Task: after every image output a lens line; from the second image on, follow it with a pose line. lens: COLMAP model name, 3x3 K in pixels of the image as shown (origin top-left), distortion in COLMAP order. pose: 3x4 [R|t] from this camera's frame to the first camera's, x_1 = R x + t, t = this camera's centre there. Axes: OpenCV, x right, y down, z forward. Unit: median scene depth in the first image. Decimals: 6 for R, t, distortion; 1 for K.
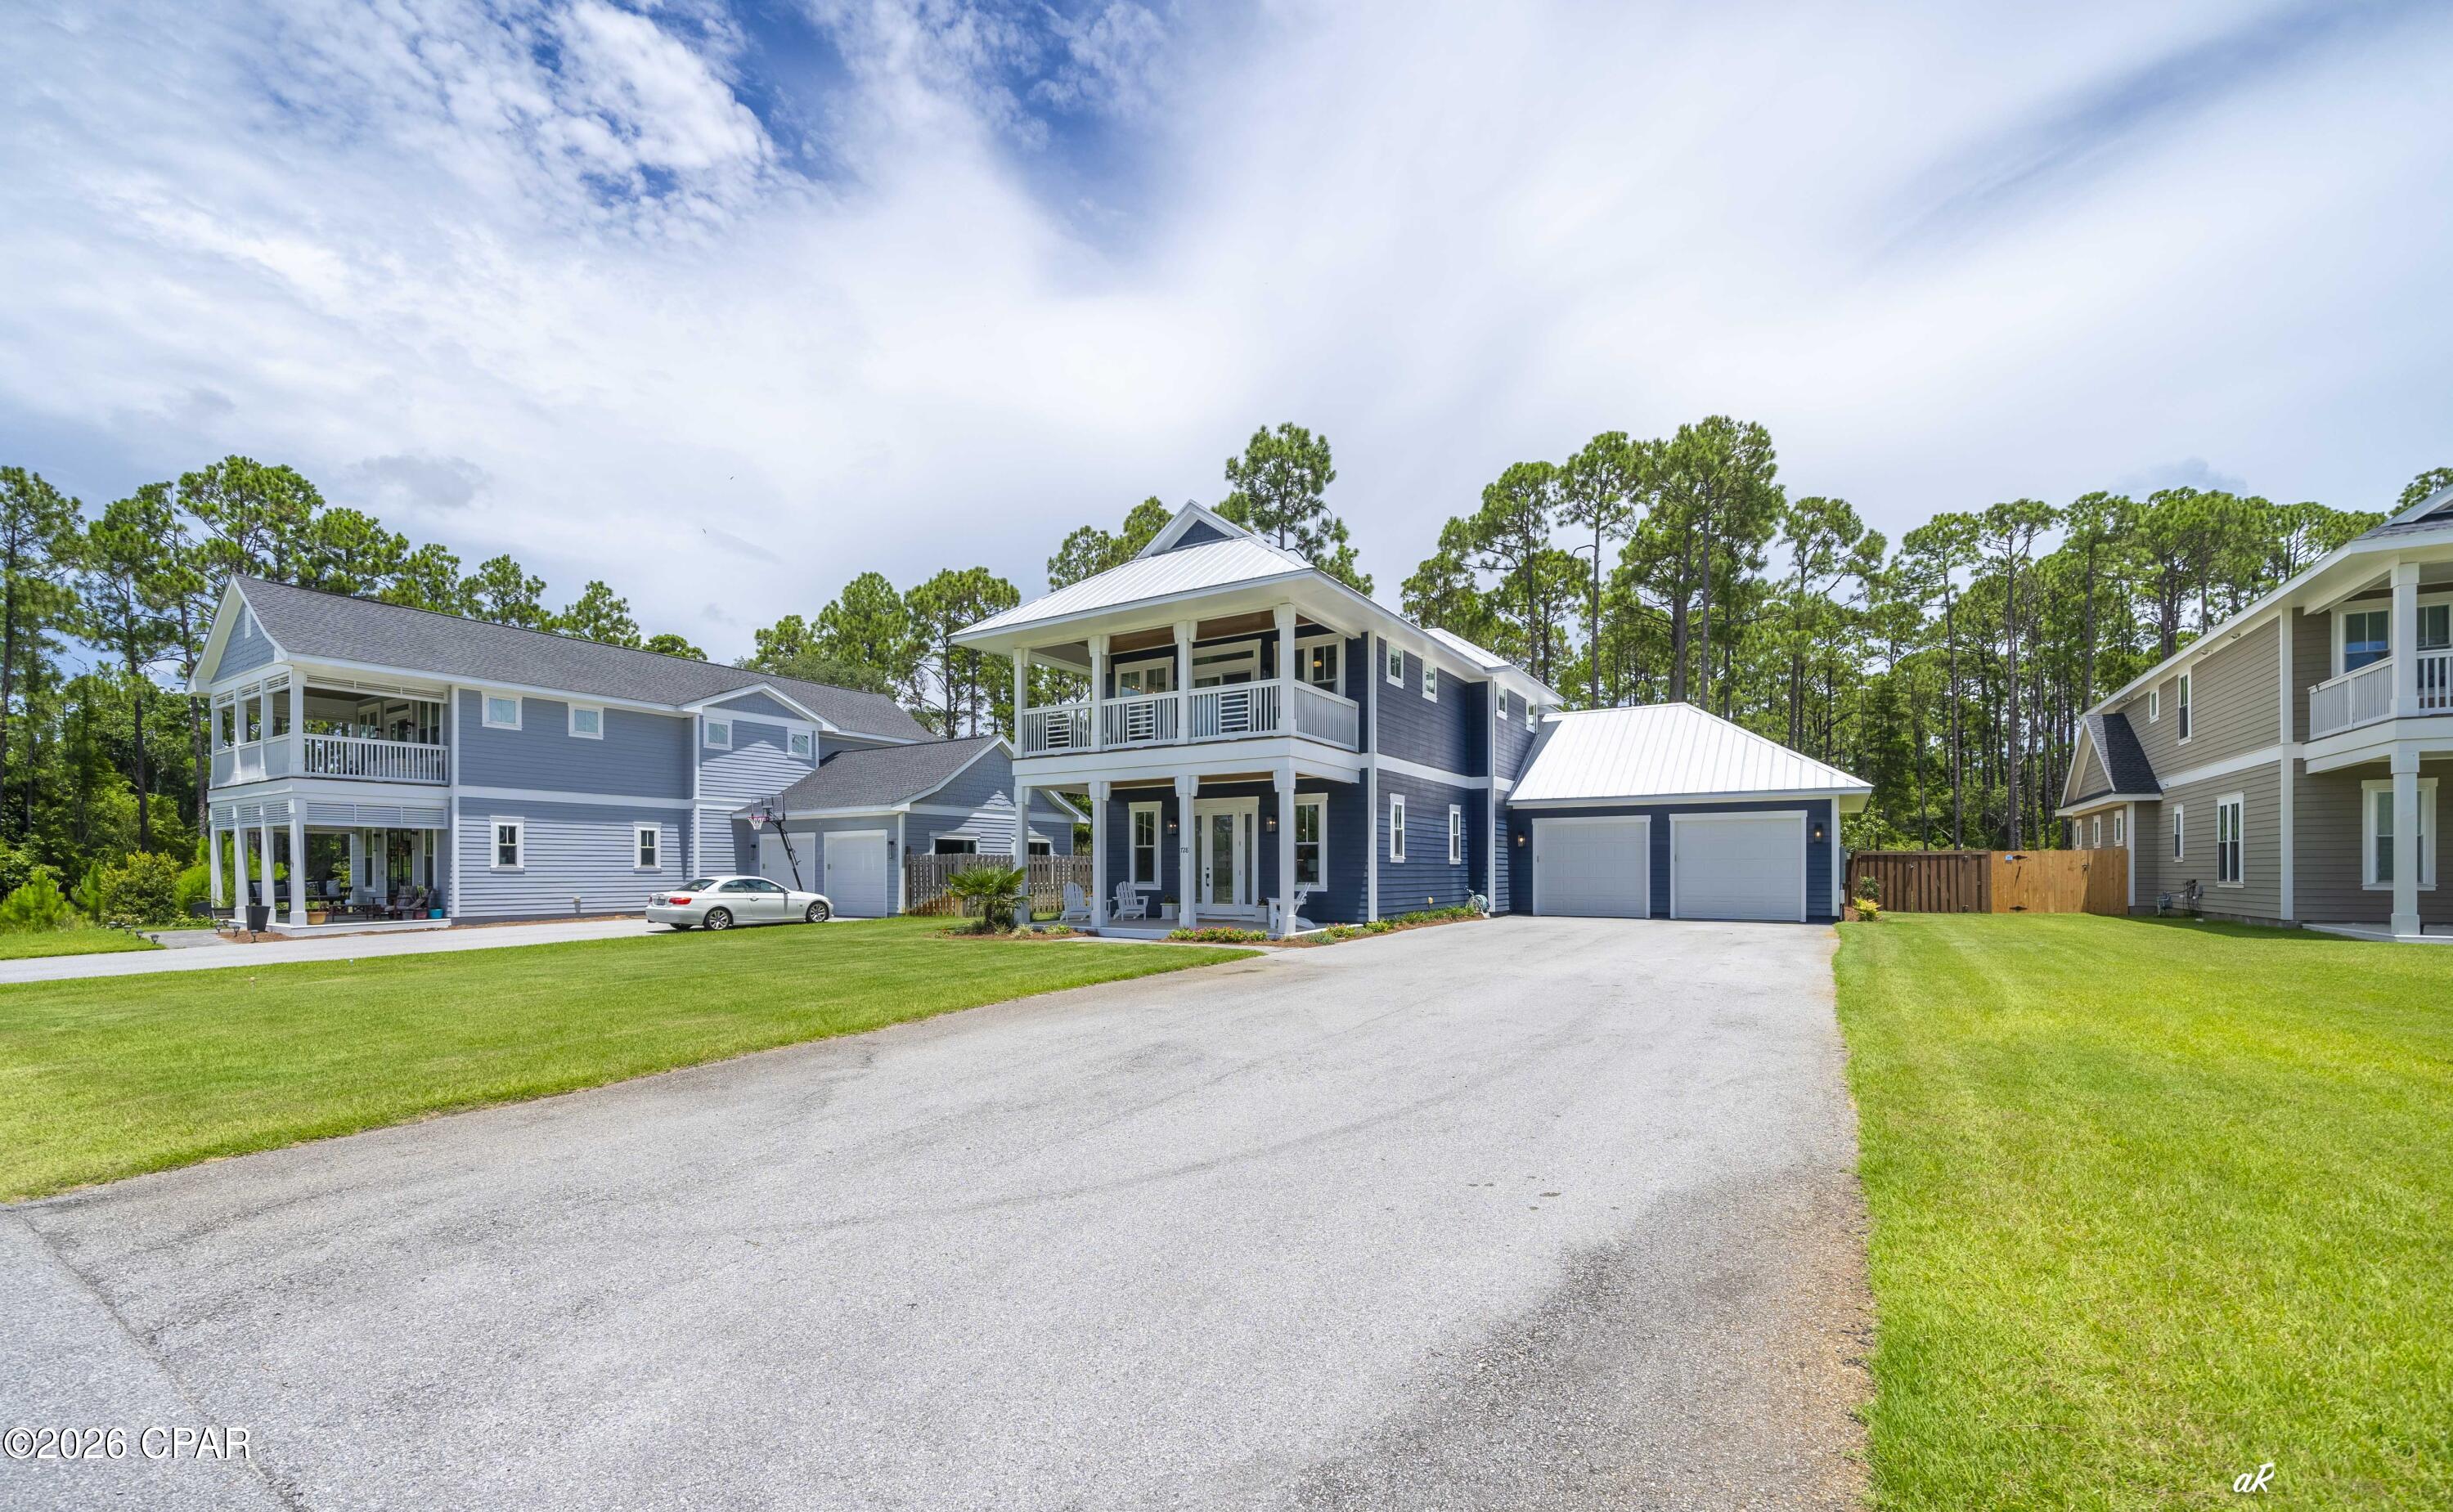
lens RADIAL K [[985.3, 0, 1219.1], [0, 985.3, 868.5], [0, 0, 1]] dist [-0.002404, -0.000035]
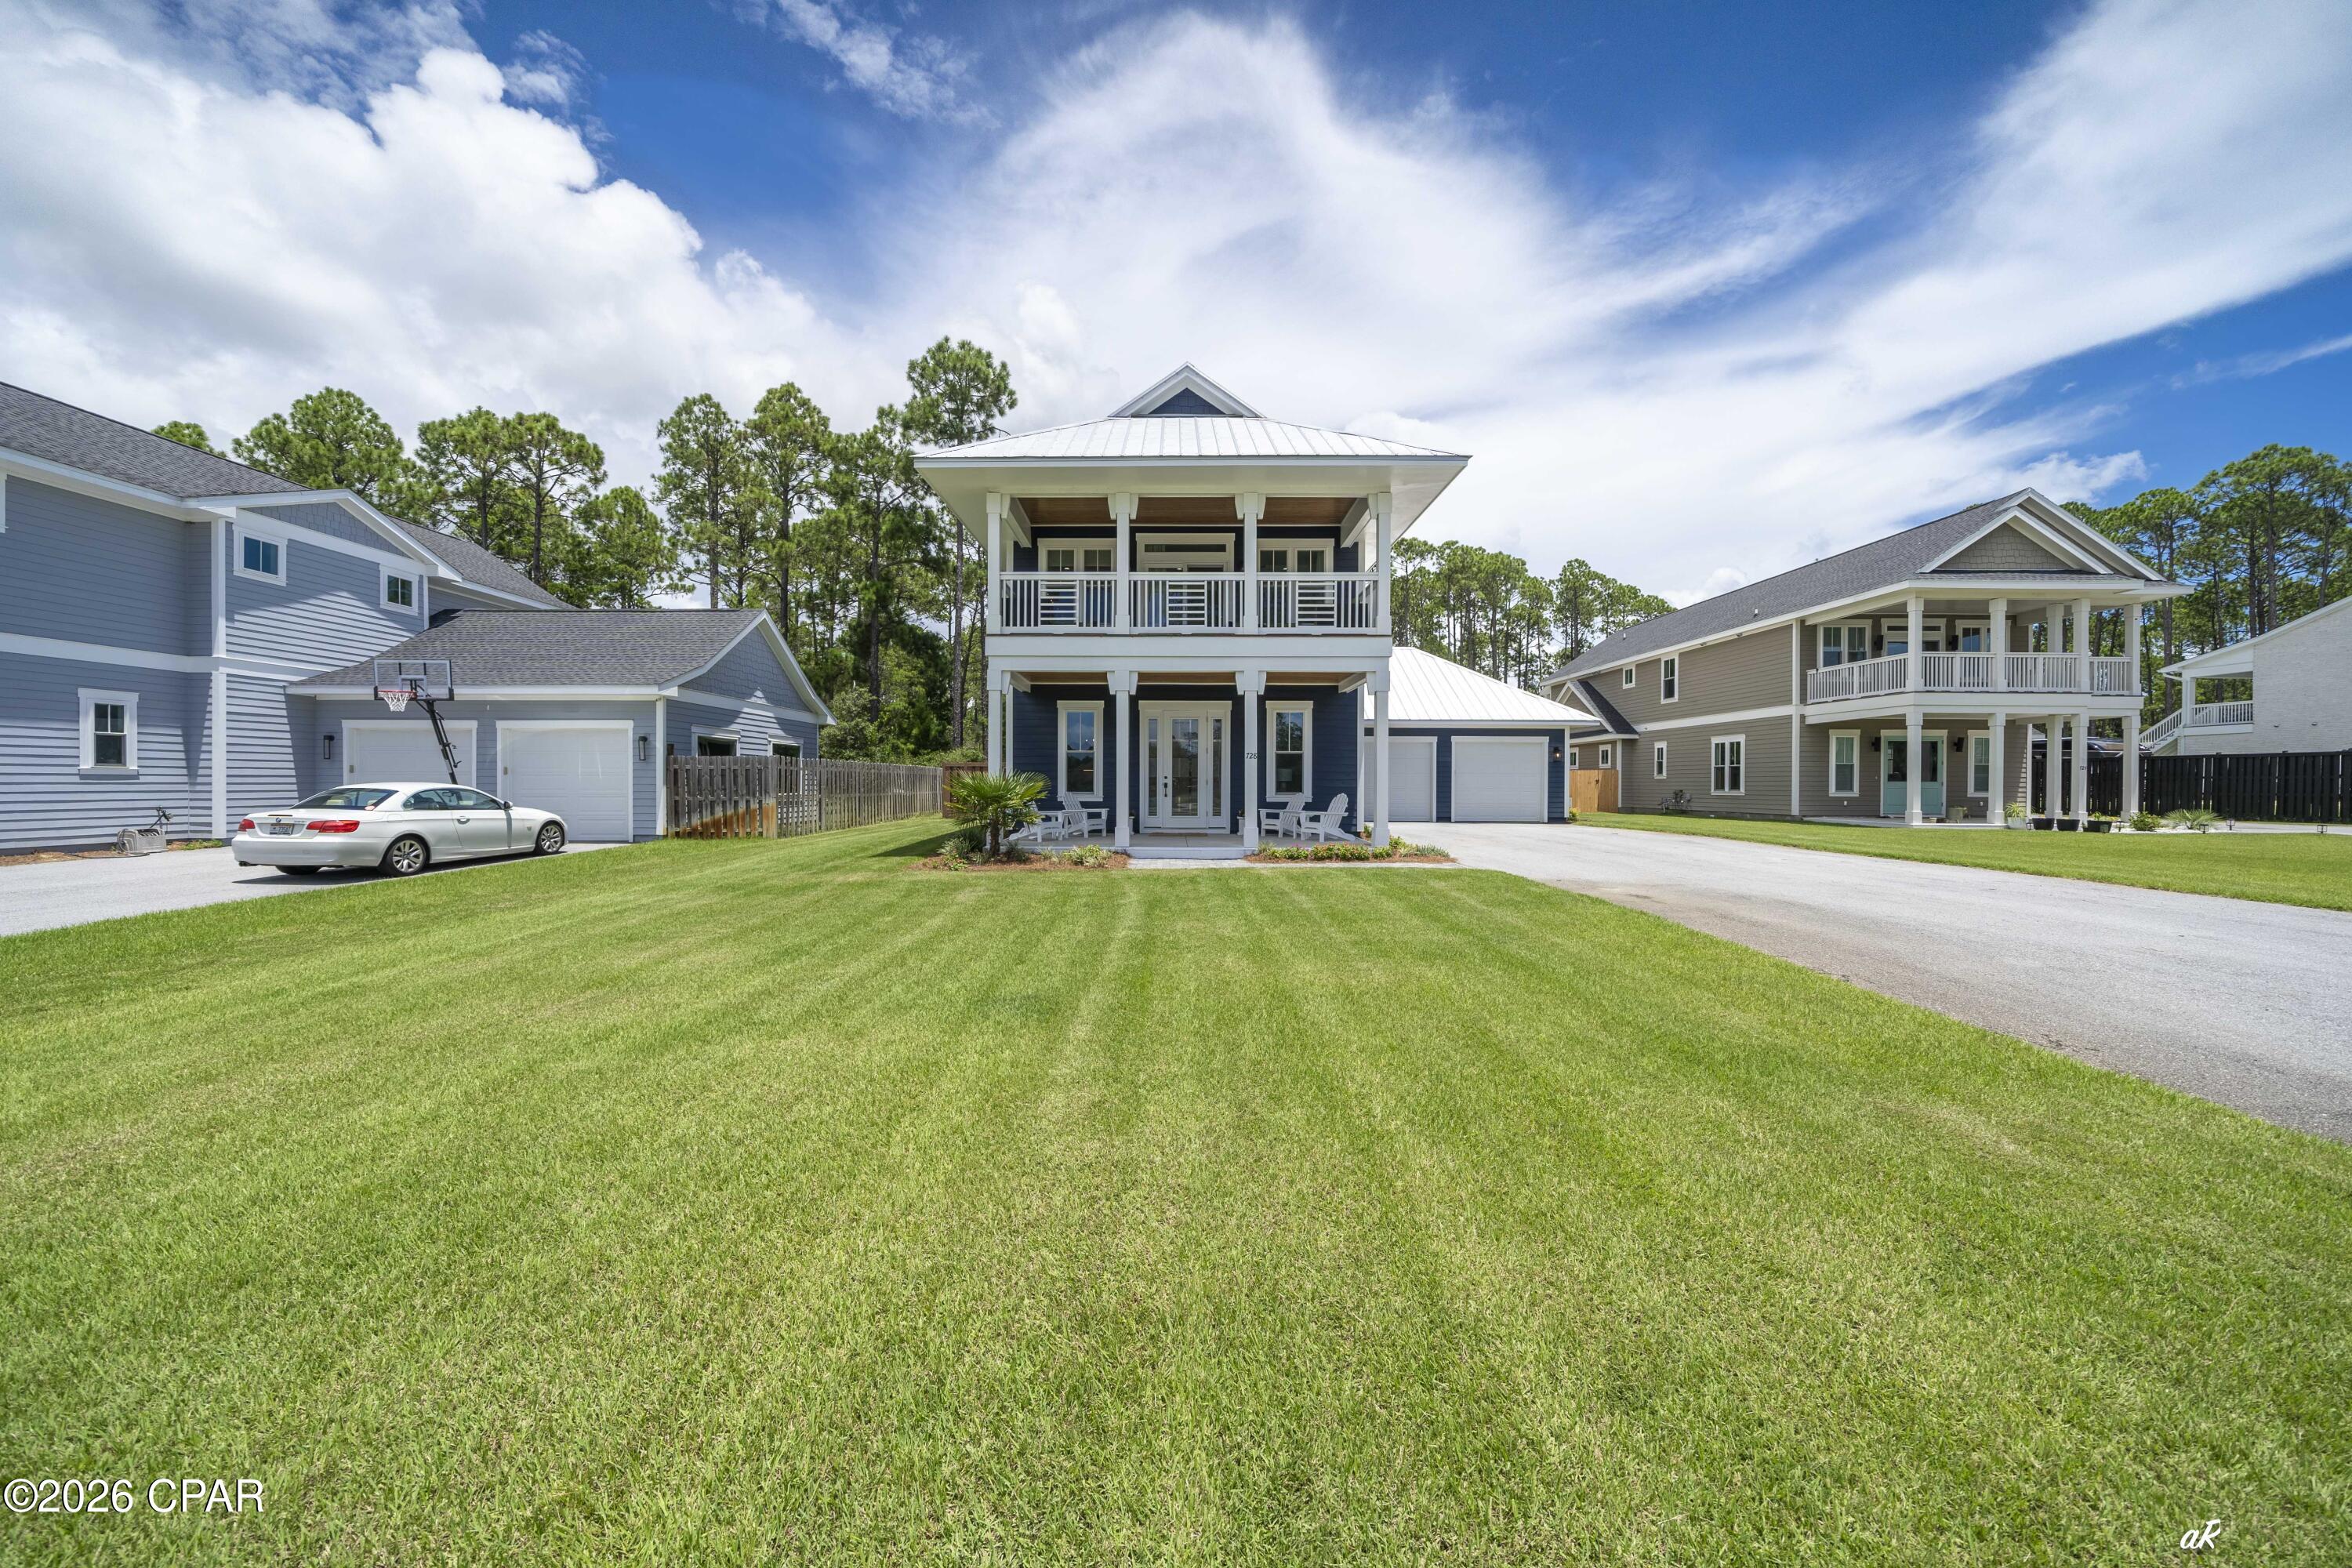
lens RADIAL K [[813.5, 0, 1175.6], [0, 813.5, 787.6], [0, 0, 1]] dist [-0.008120, -0.000230]
pose [[0.848222, 0.001677, 0.529638, -0.364160], [-0.006651, 0.999950, 0.007486, 0.003347], [-0.529599, -0.009873, 0.848191, 0.325732]]
